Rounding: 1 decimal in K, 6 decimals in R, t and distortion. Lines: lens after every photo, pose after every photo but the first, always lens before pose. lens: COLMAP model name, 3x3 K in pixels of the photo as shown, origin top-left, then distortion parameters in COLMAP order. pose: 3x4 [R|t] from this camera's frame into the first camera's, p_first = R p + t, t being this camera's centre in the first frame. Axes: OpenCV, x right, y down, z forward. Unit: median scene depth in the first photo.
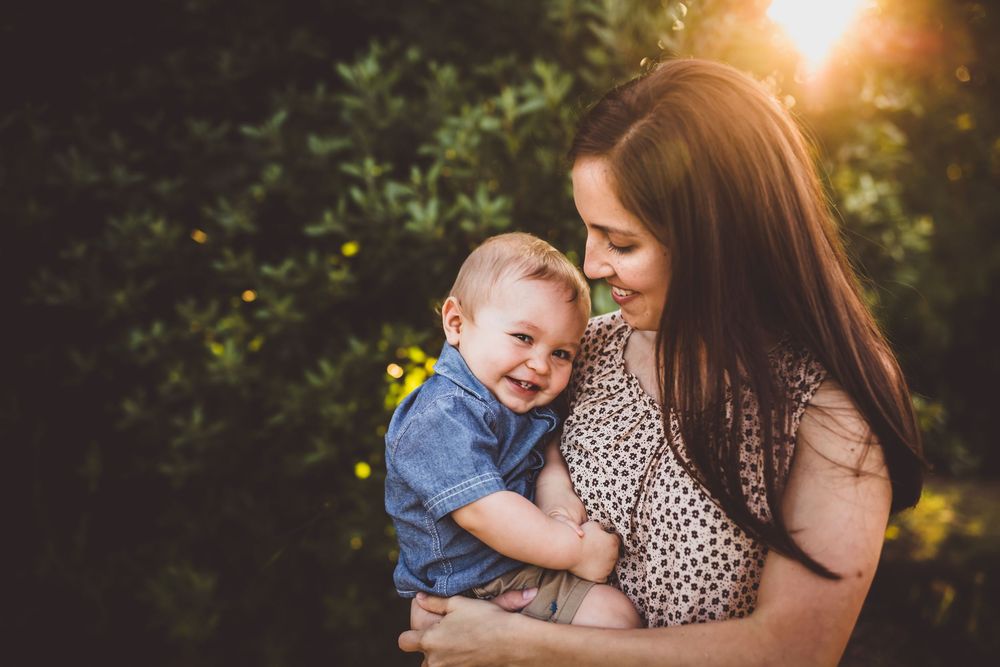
lens RADIAL K [[957.2, 0, 500.7], [0, 957.2, 332.0], [0, 0, 1]] dist [-0.009944, -0.002184]
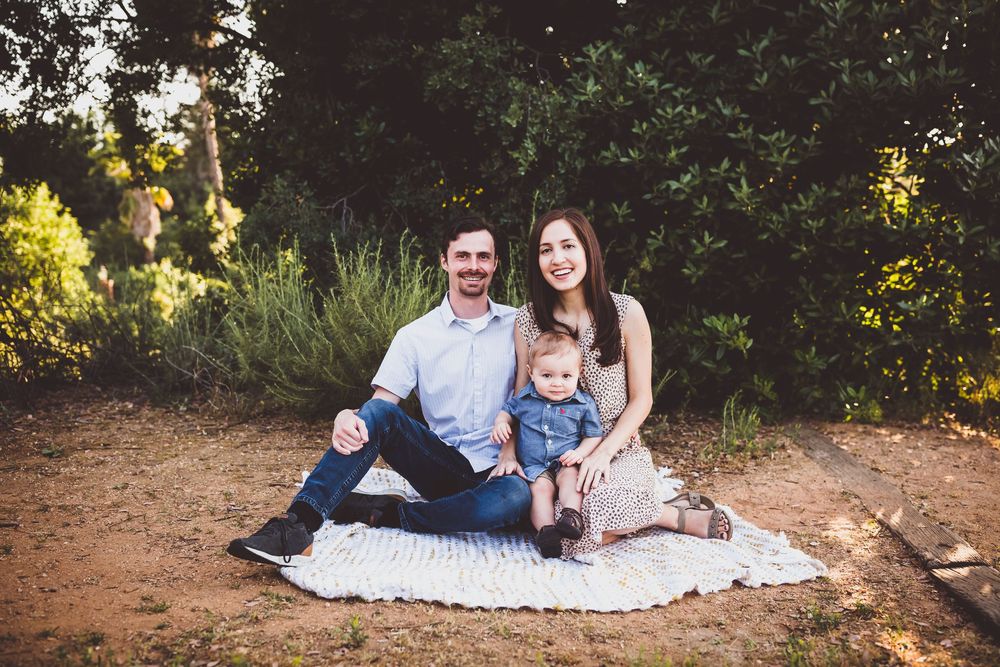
lens RADIAL K [[943.6, 0, 500.0], [0, 943.6, 333.5], [0, 0, 1]] dist [-0.014851, 0.003005]
pose [[0.986604, 0.008431, -0.162913, -0.413665], [-0.013212, 0.999512, -0.028288, 0.303020], [0.162595, 0.030062, 0.986235, -0.574092]]
